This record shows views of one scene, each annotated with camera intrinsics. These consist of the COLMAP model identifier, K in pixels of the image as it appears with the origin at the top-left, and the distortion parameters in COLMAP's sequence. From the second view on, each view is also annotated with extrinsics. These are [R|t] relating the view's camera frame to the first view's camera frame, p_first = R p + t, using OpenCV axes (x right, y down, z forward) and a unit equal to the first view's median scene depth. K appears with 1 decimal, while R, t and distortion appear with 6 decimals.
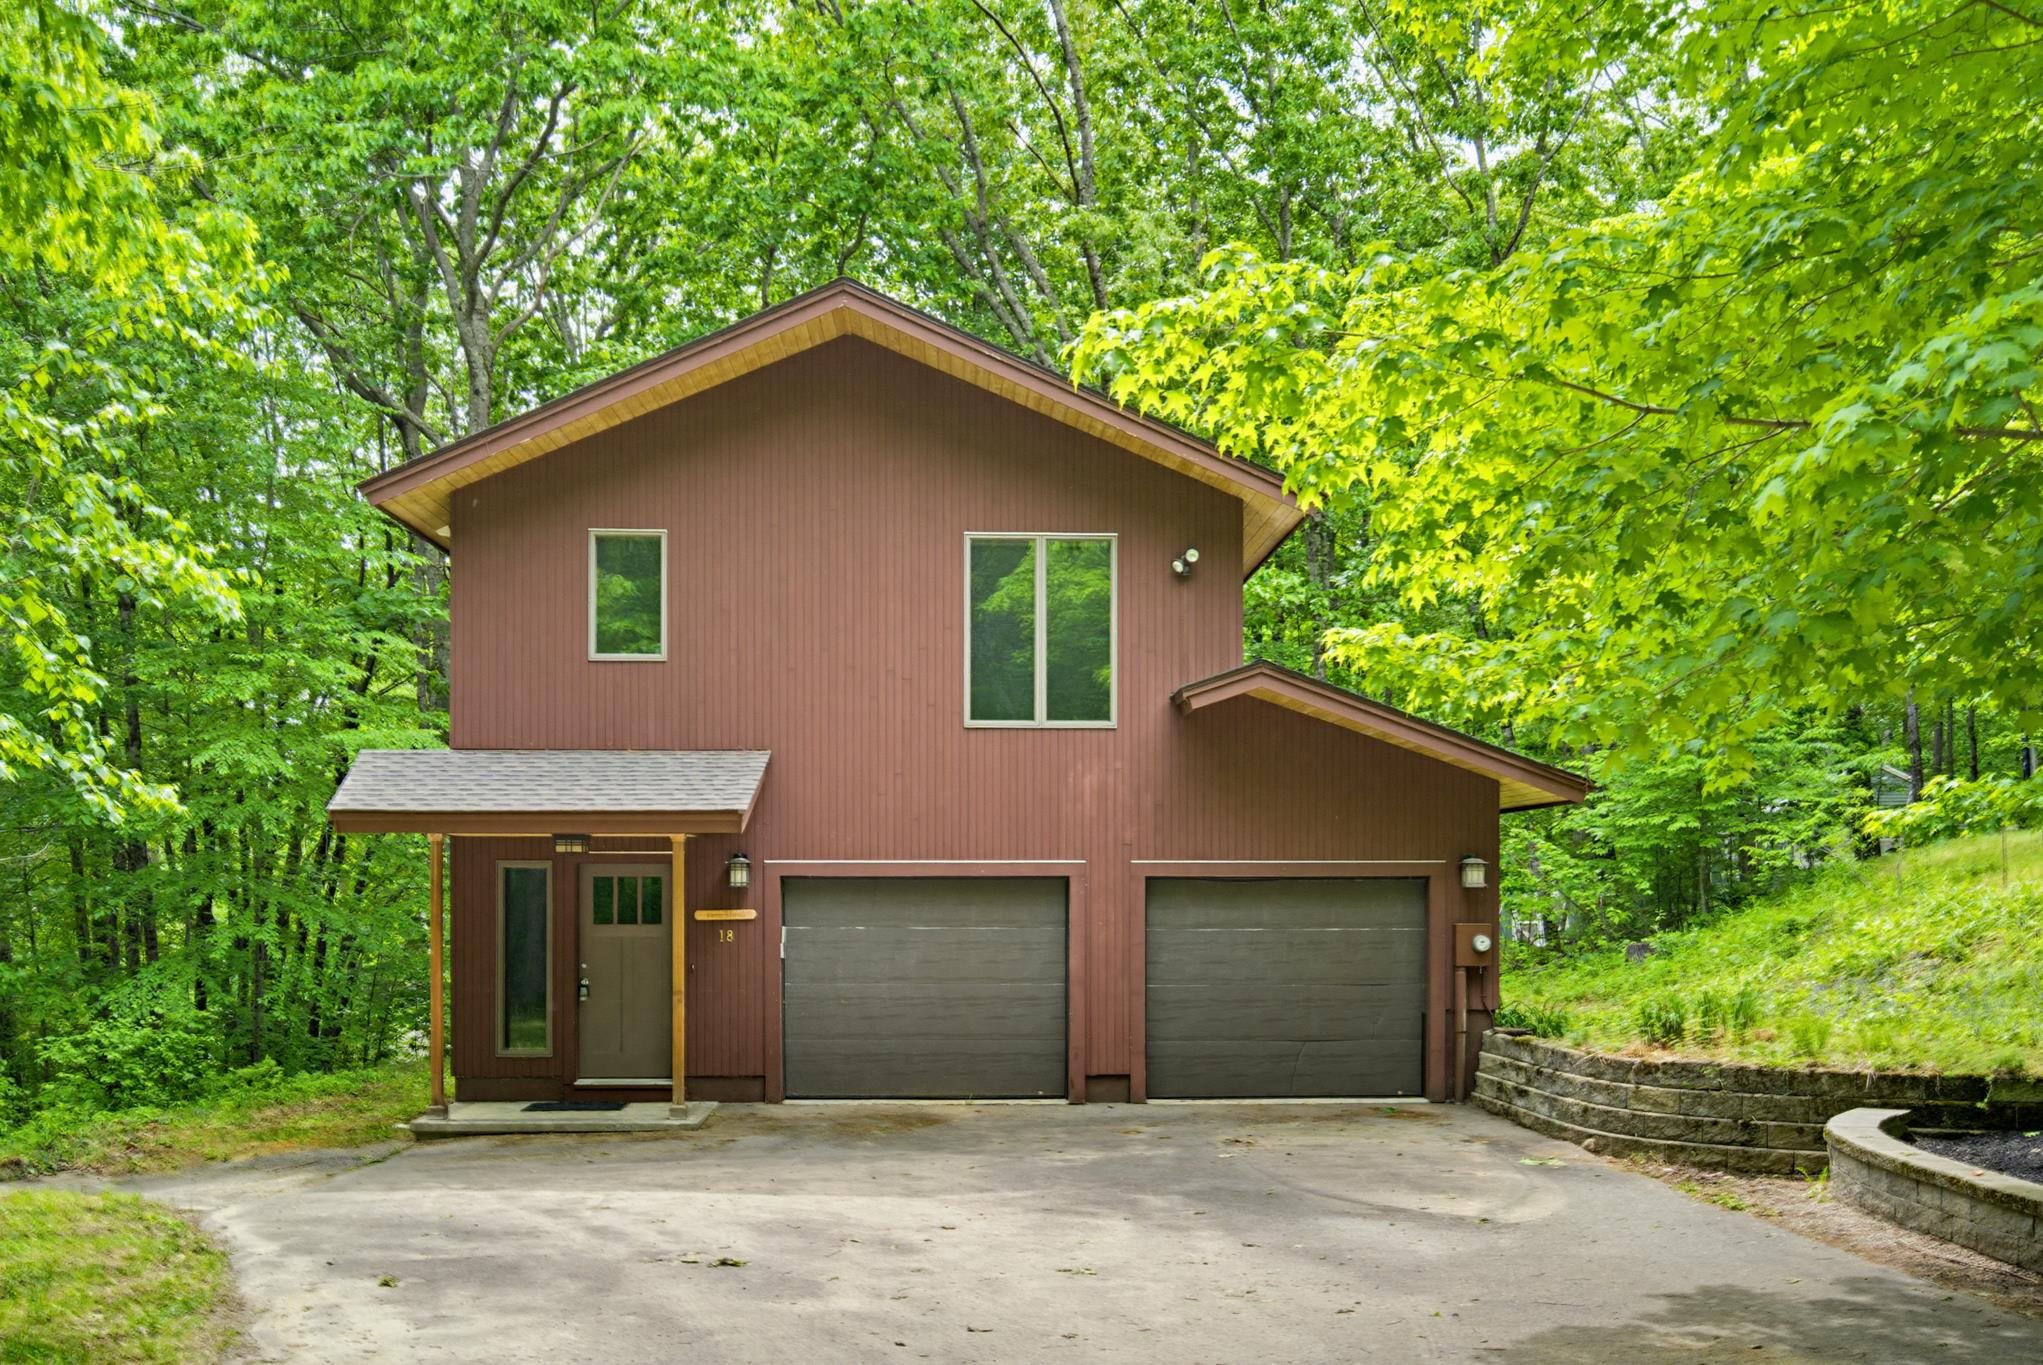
lens RADIAL K [[1808.8, 0, 1025.5], [0, 1808.8, 682.3], [0, 0, 1]] dist [-0.019800, 0.022082]
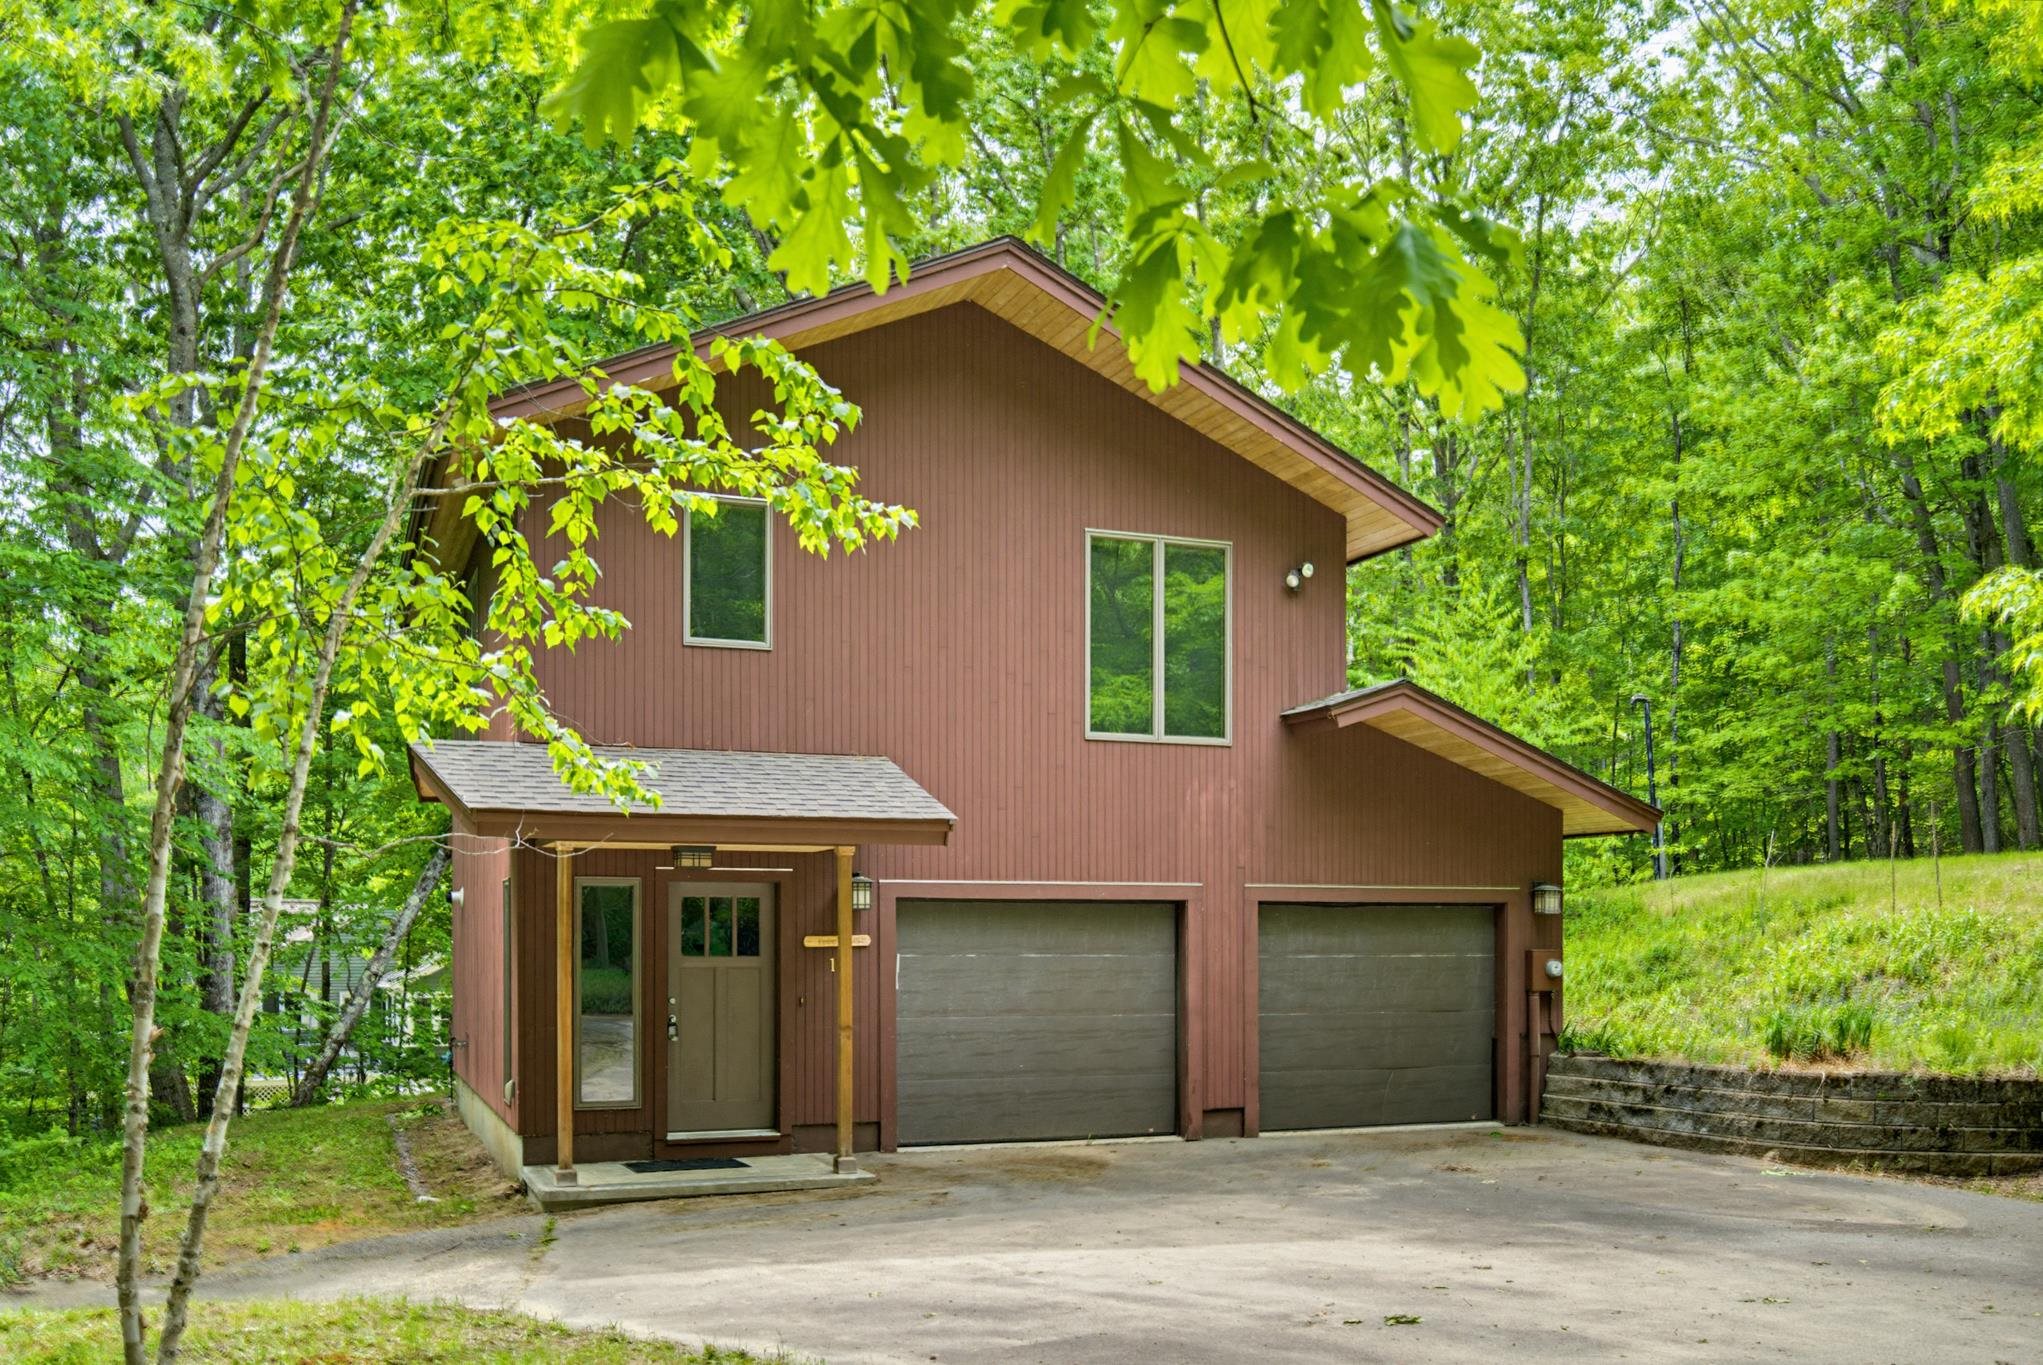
lens RADIAL K [[1808.8, 0, 1001.6], [0, 1808.8, 754.8], [0, 0, 1]] dist [-0.019800, 0.022082]
pose [[0.943879, 0.032670, 0.328671, -0.381156], [-0.037404, 0.999267, 0.008091, 0.027254], [-0.328166, -0.019931, 0.944410, 0.140364]]
